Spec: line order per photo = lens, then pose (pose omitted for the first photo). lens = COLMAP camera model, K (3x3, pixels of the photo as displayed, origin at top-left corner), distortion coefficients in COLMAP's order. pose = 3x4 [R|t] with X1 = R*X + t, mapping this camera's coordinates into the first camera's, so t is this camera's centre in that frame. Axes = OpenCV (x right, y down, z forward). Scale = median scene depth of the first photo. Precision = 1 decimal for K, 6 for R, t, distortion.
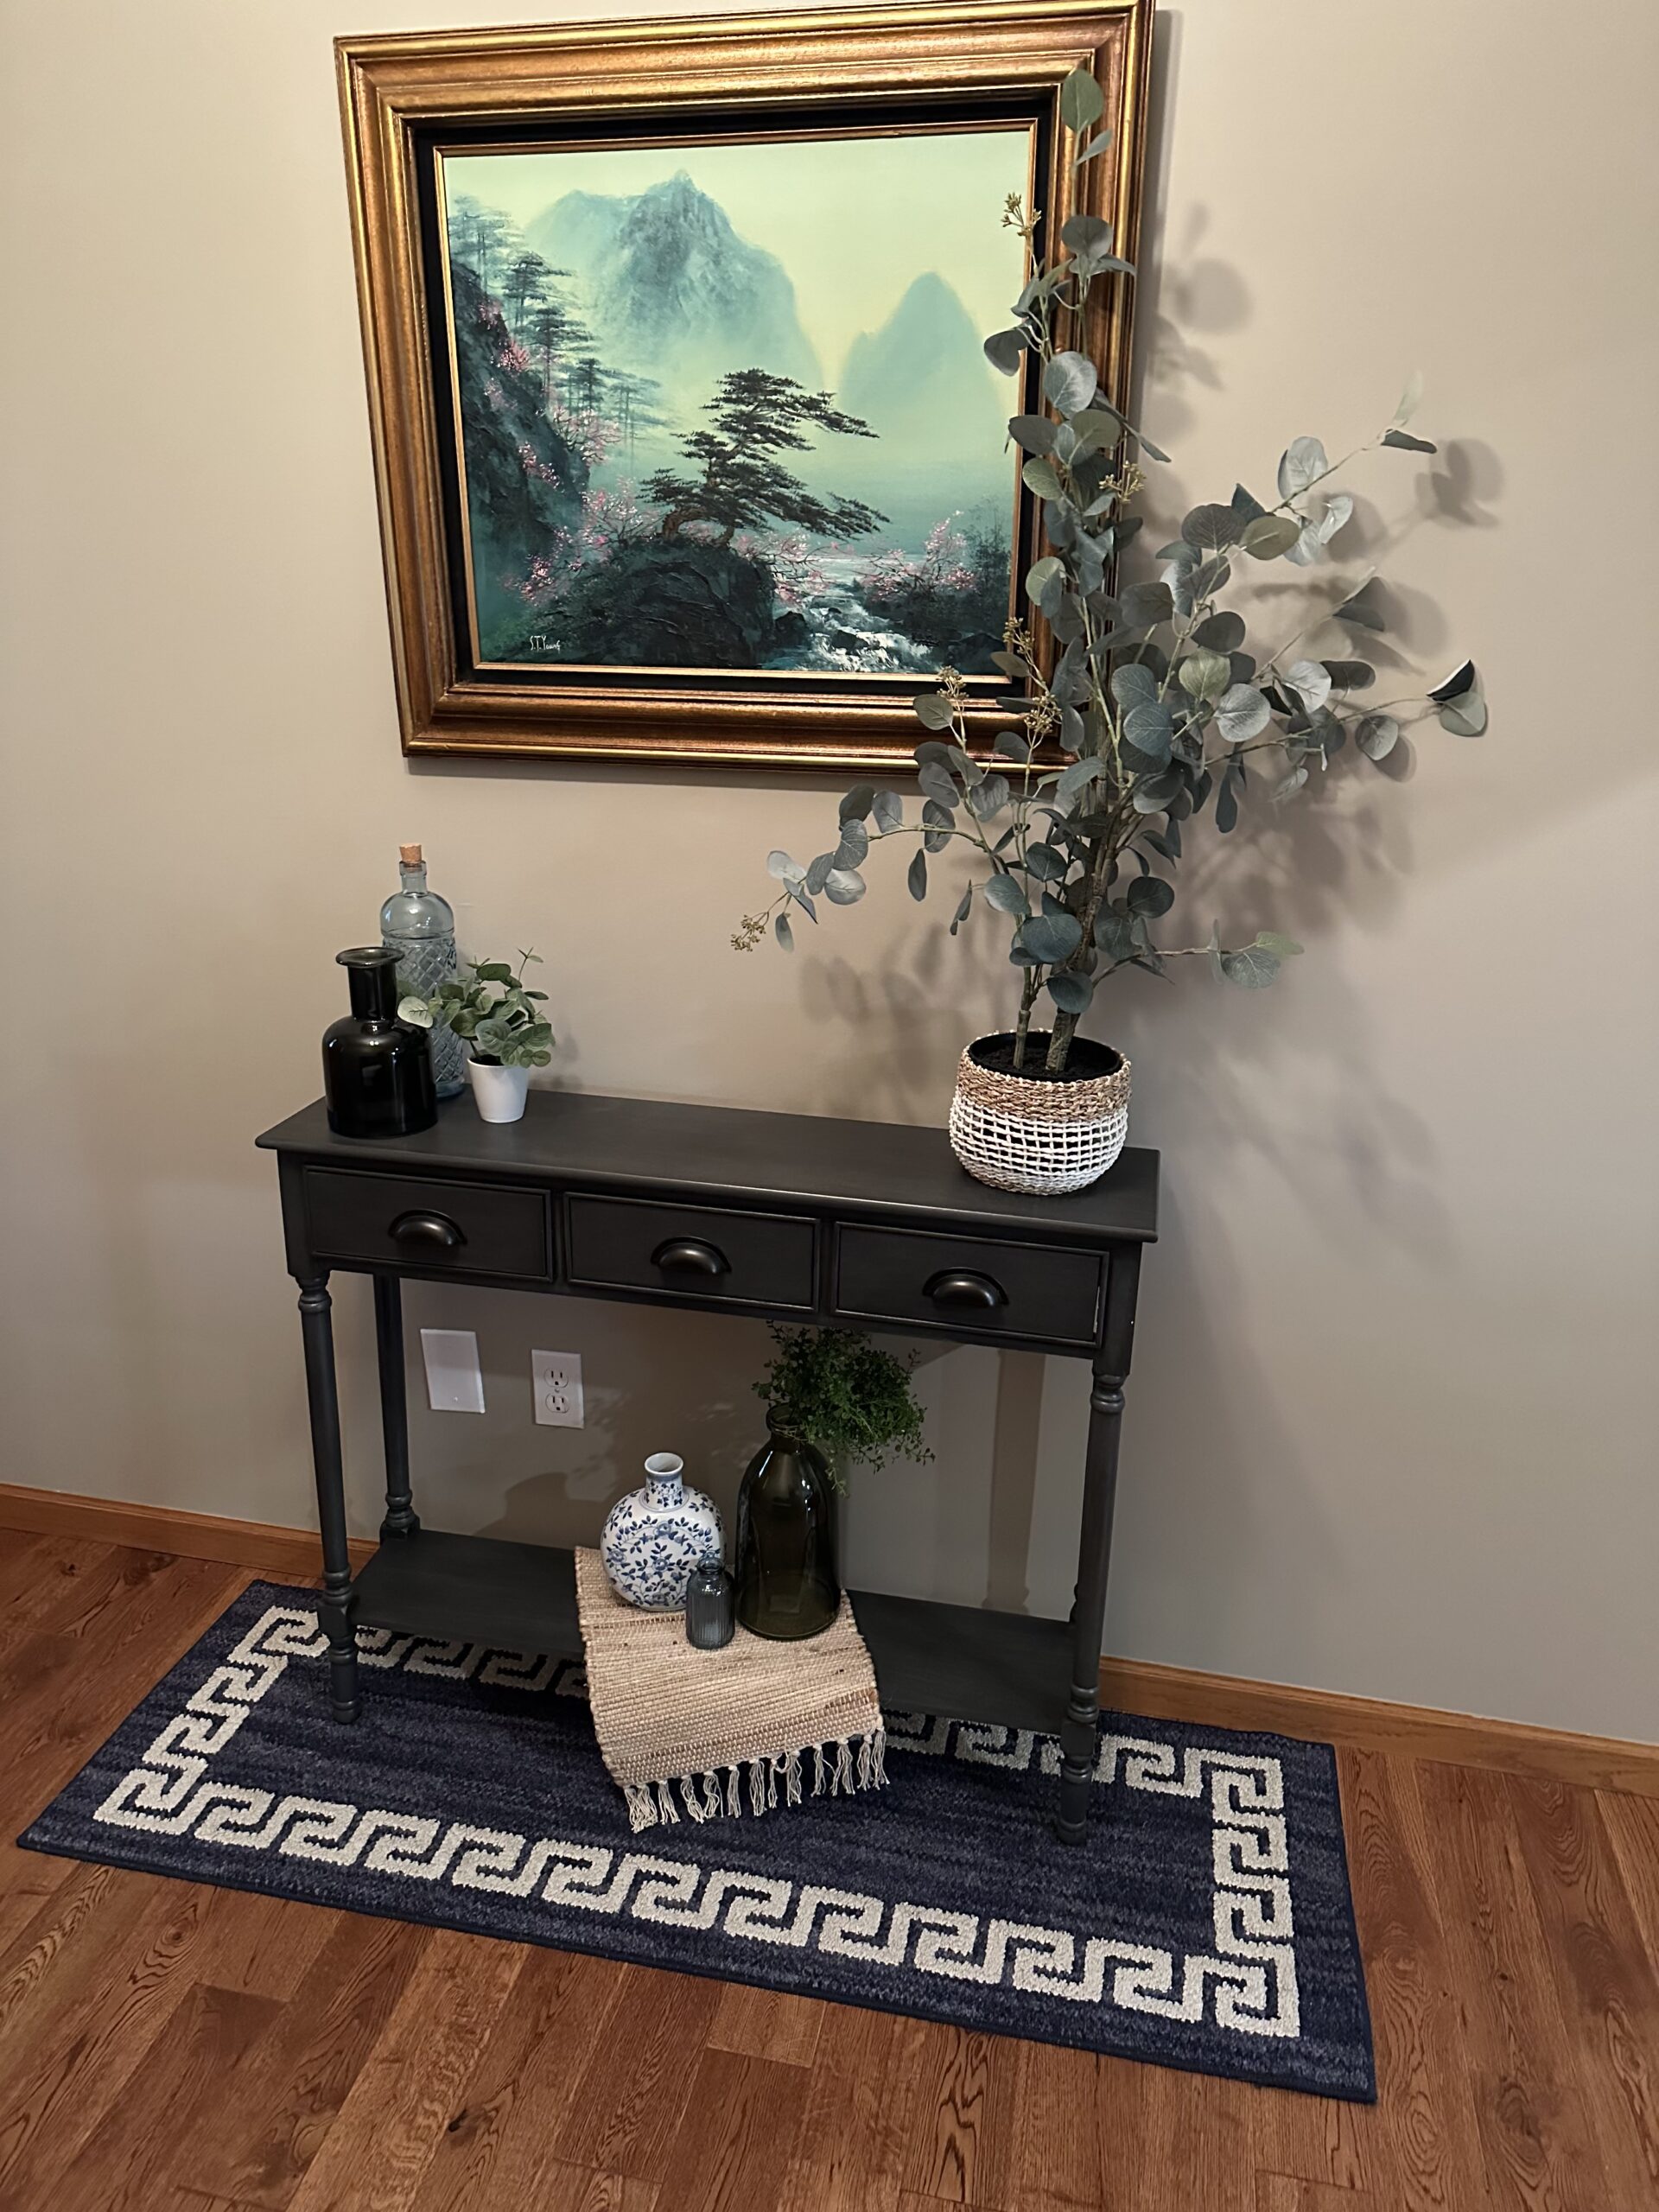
lens RADIAL K [[1544.8, 0, 875.1], [0, 1544.8, 1140.1], [0, 0, 1]] dist [-0.010677, -0.001608]
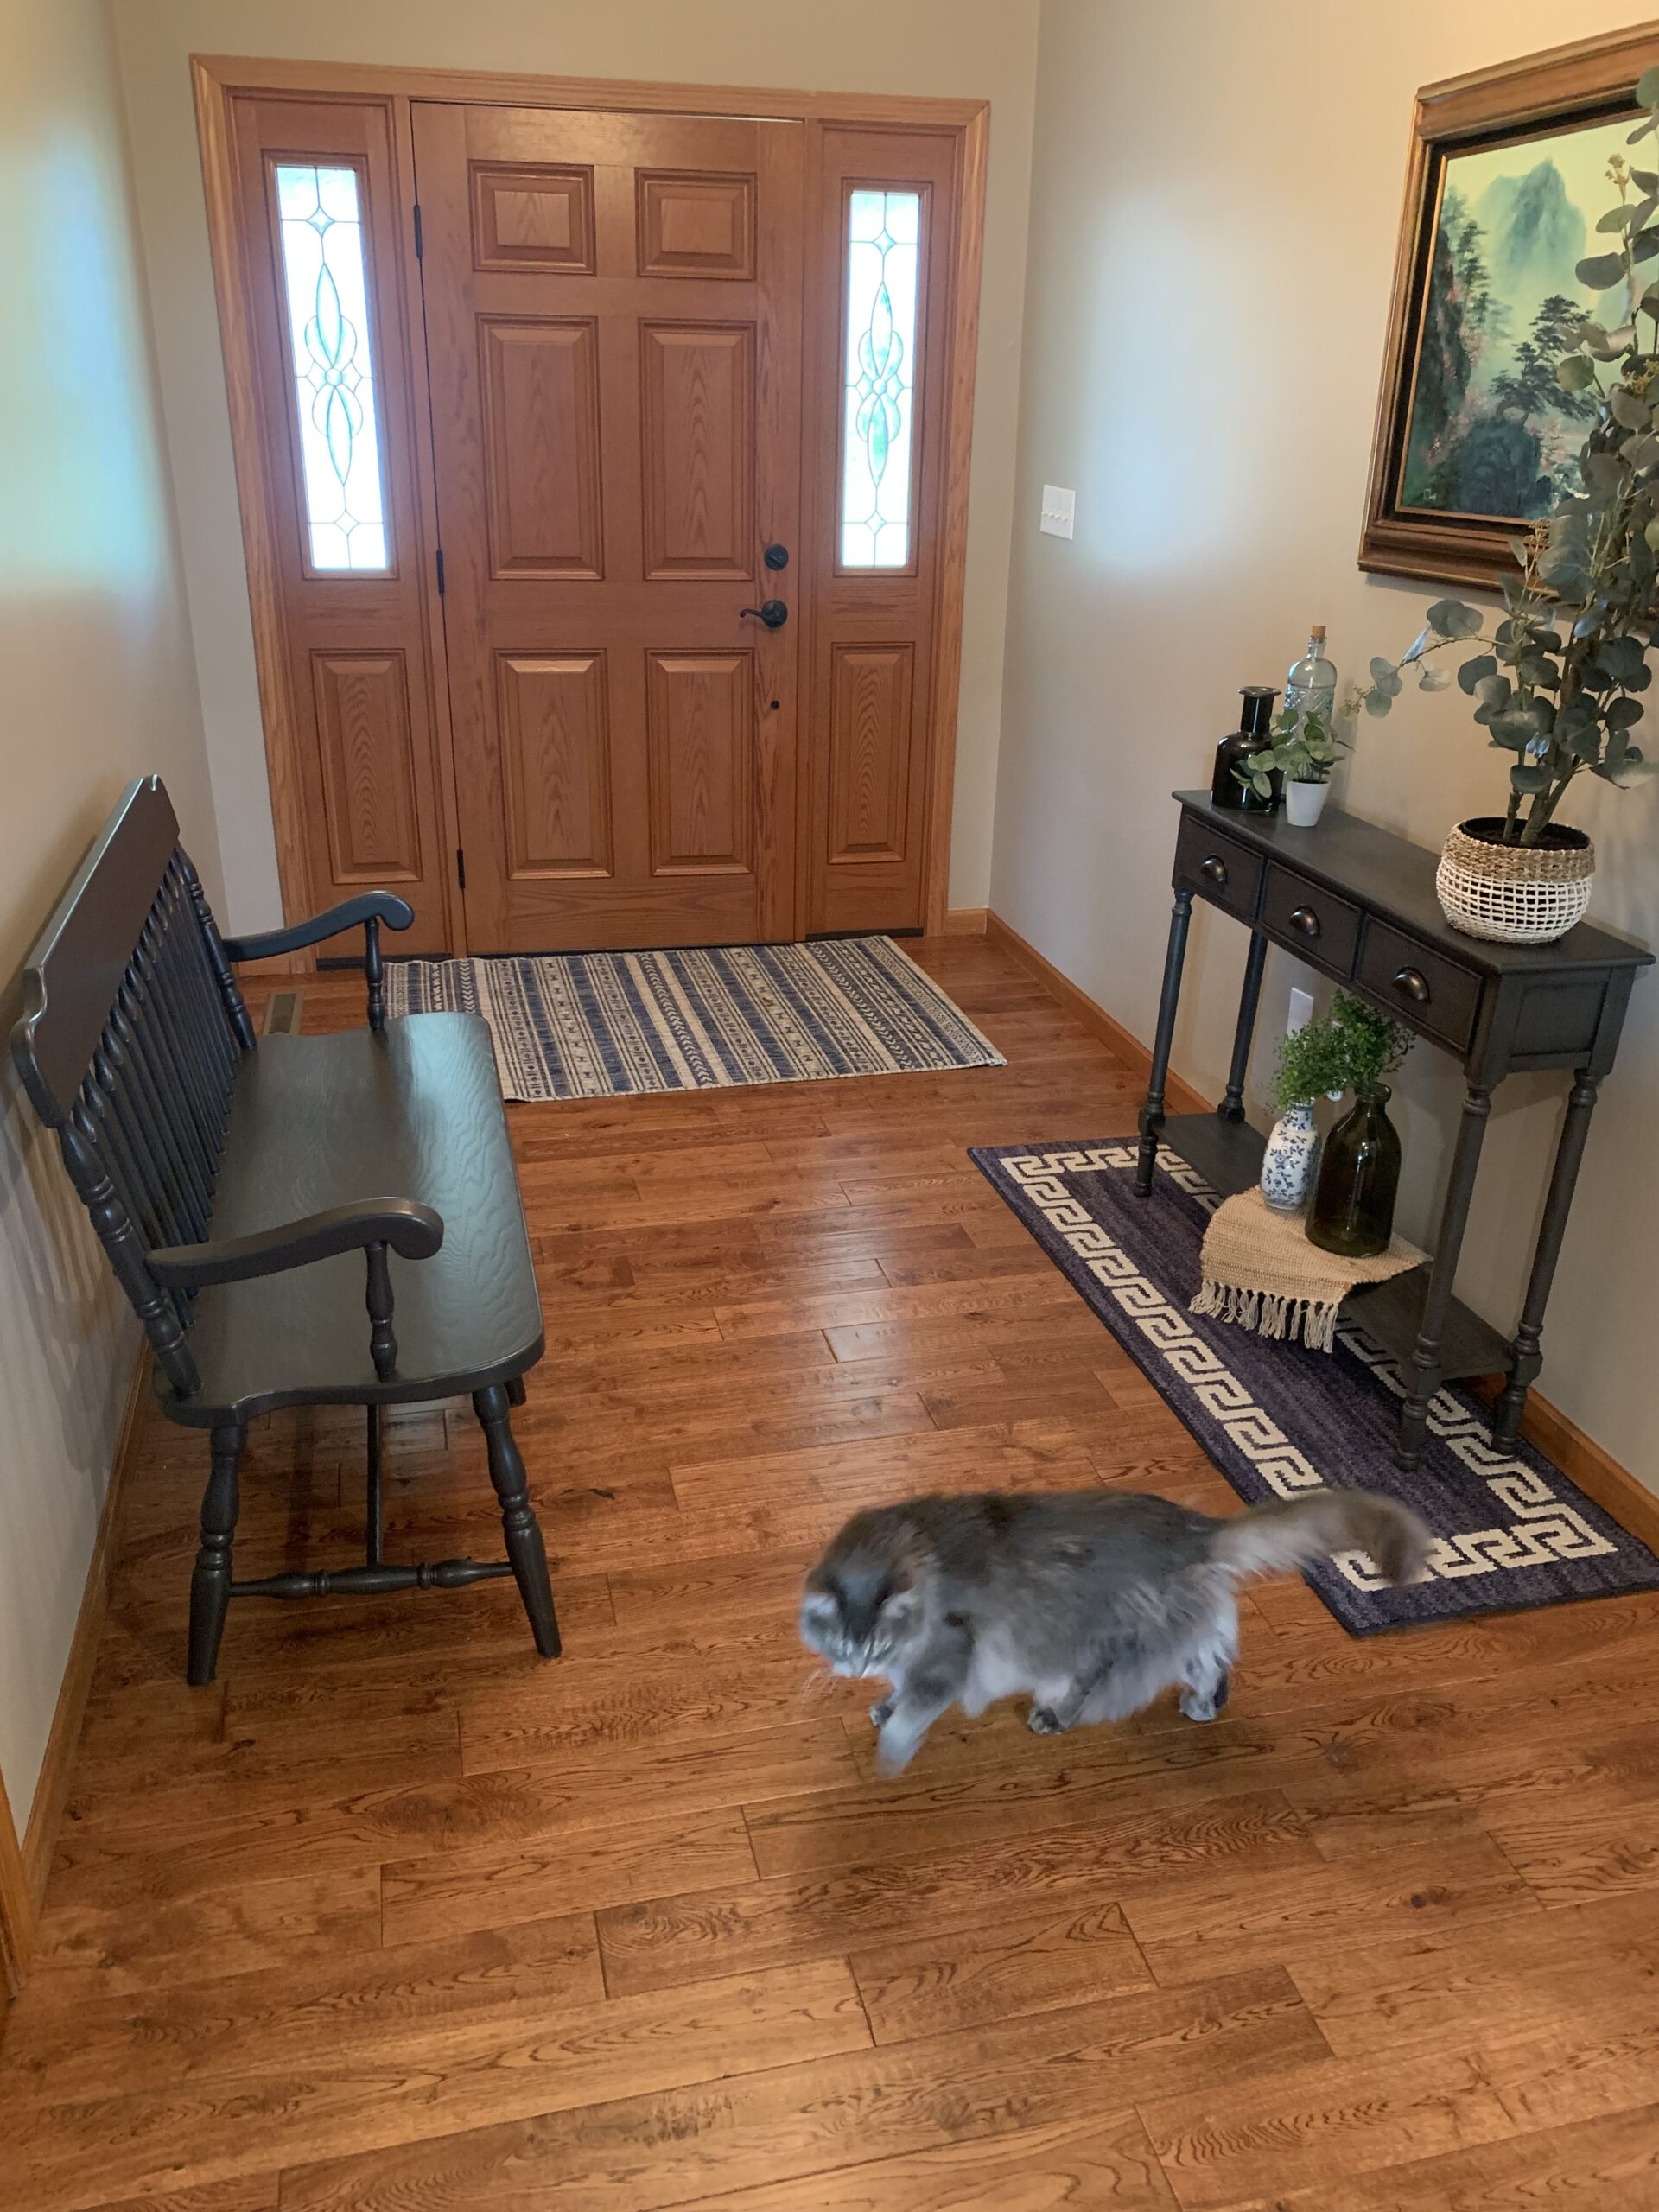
lens RADIAL K [[1678.1, 0, 825.1], [0, 1678.1, 1173.4], [0, 0, 1]] dist [0.020973, -0.028590]
pose [[0.429127, 0.371248, -0.823423, 1.119752], [-0.335404, 0.911941, 0.236362, 0.075673], [0.838662, 0.174750, 0.515856, -0.178727]]
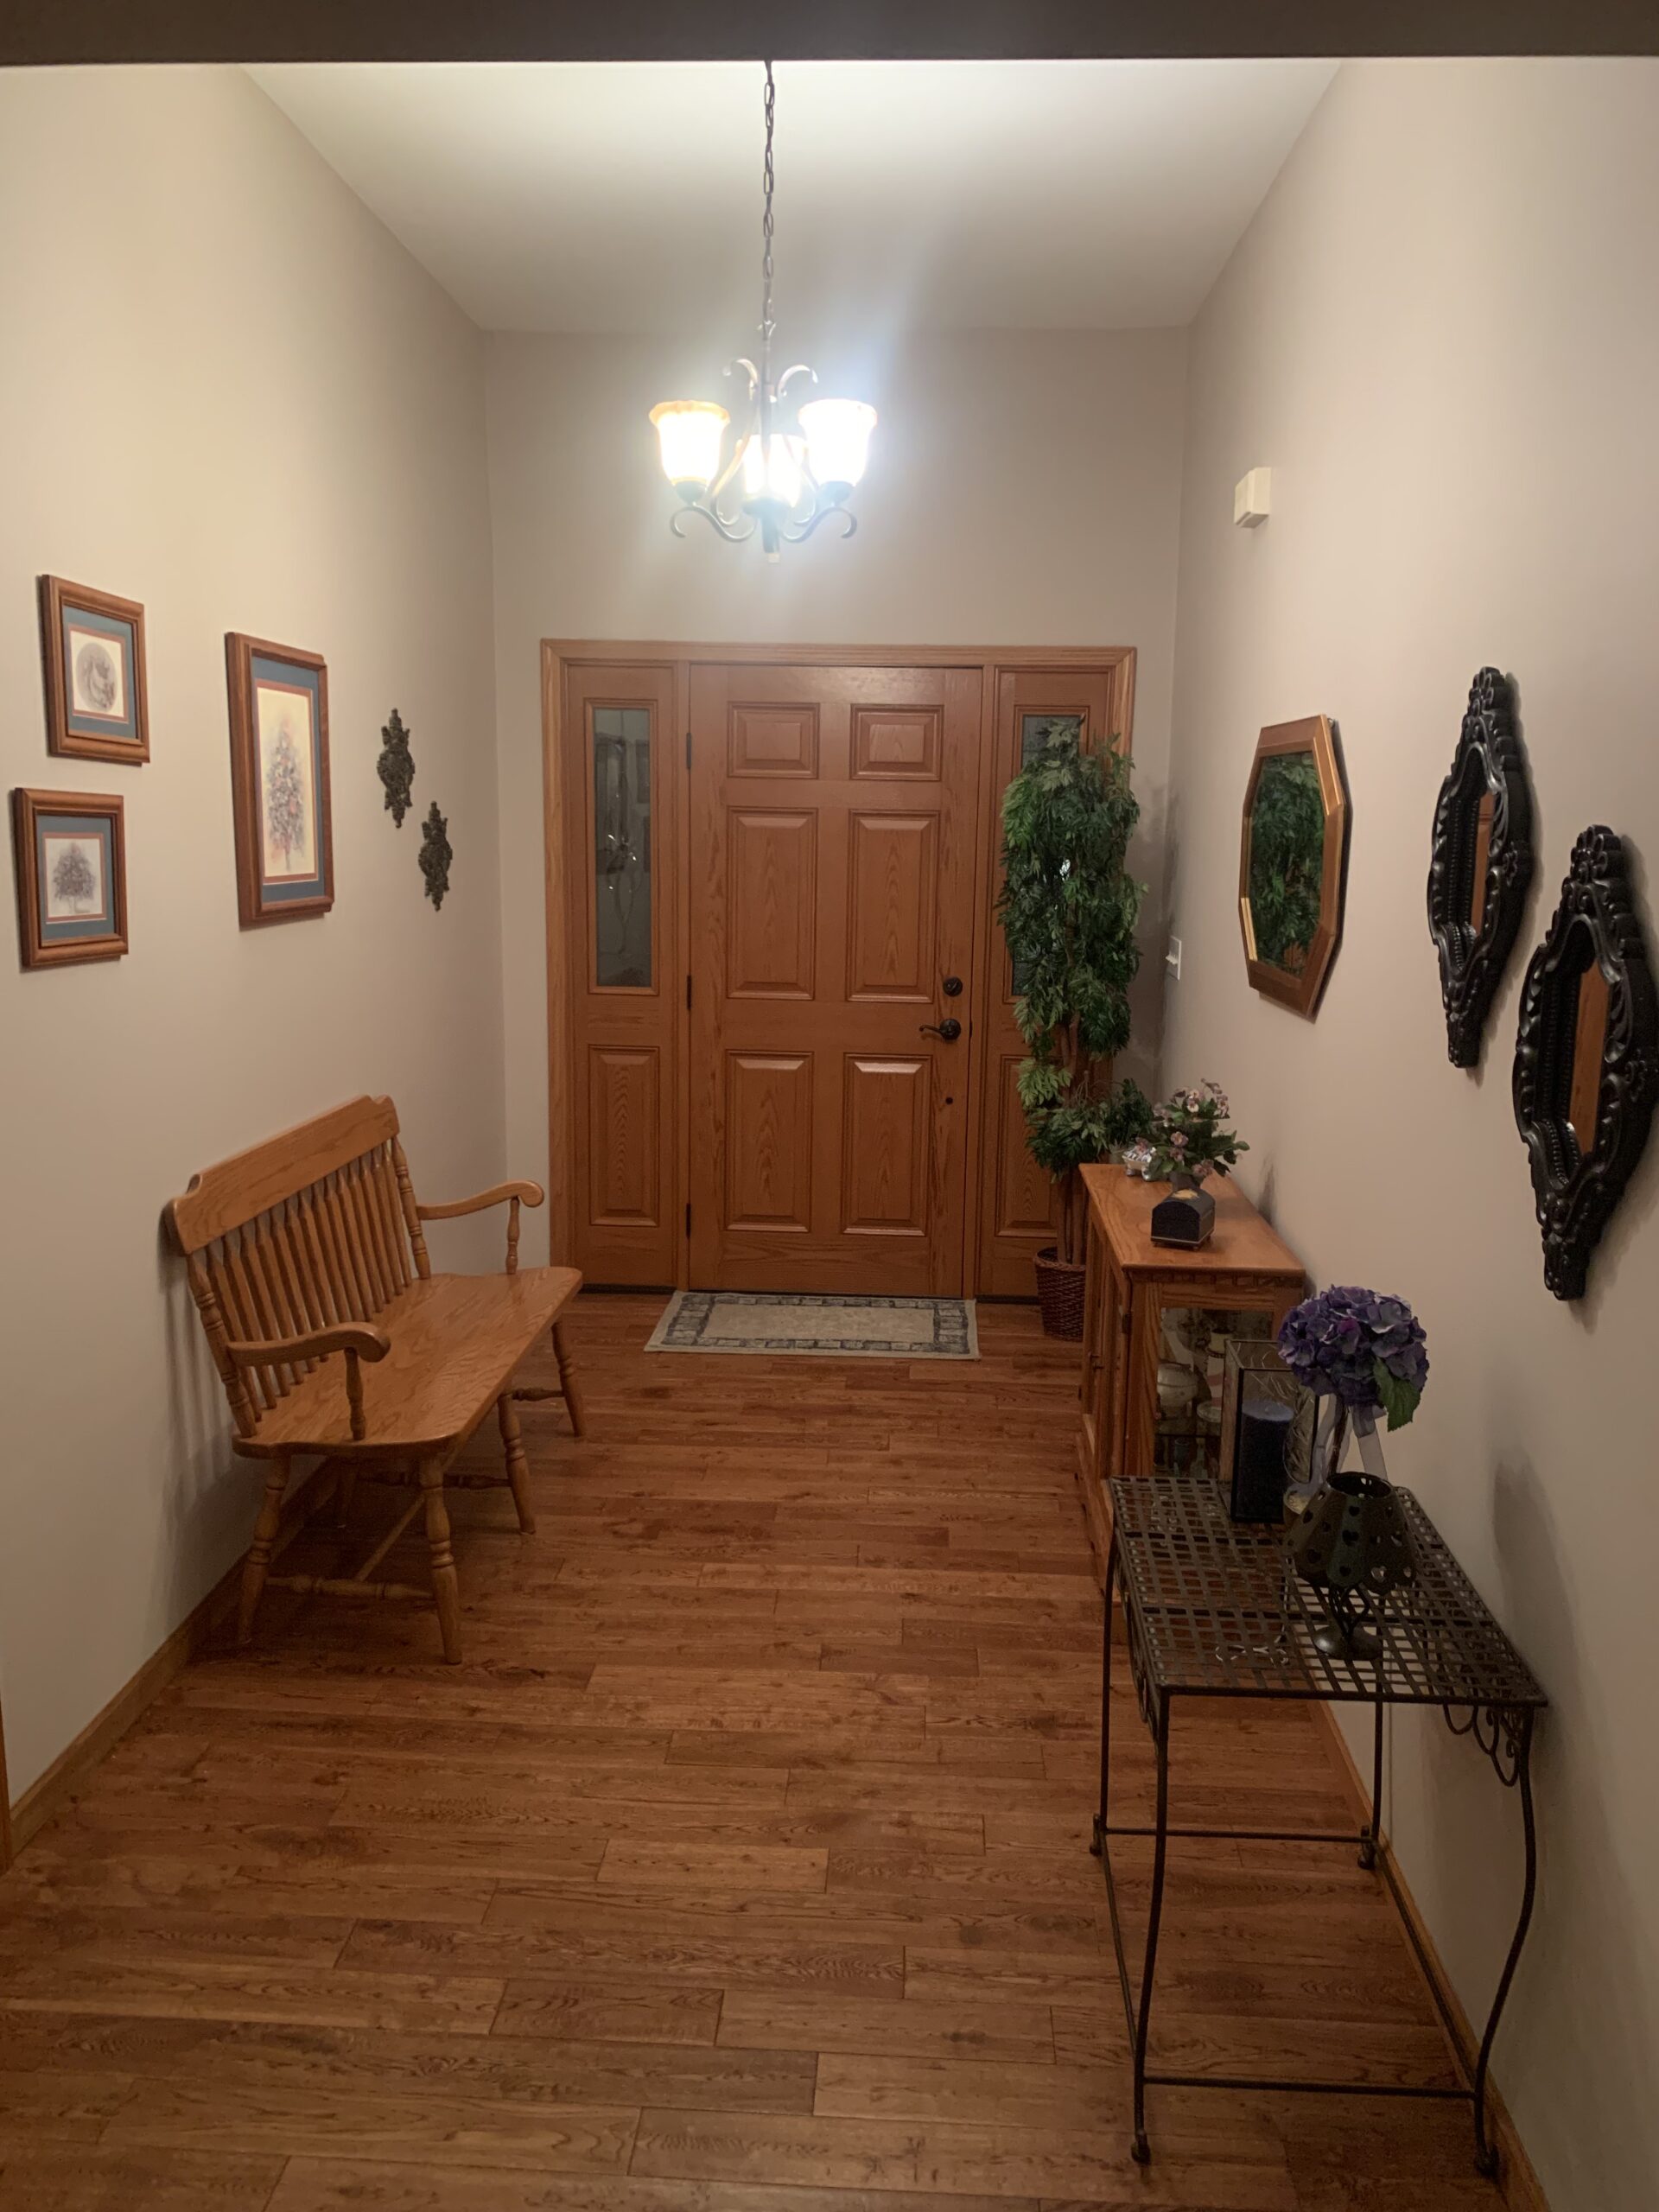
lens RADIAL K [[1678.1, 0, 863.9], [0, 1678.1, 1203.3], [0, 0, 1]] dist [0.020973, -0.028590]
pose [[0.167169, 0.211637, -0.962946, 1.745024], [-0.365946, 0.920239, 0.138721, -0.161743], [0.915499, 0.329196, 0.231283, 0.189284]]
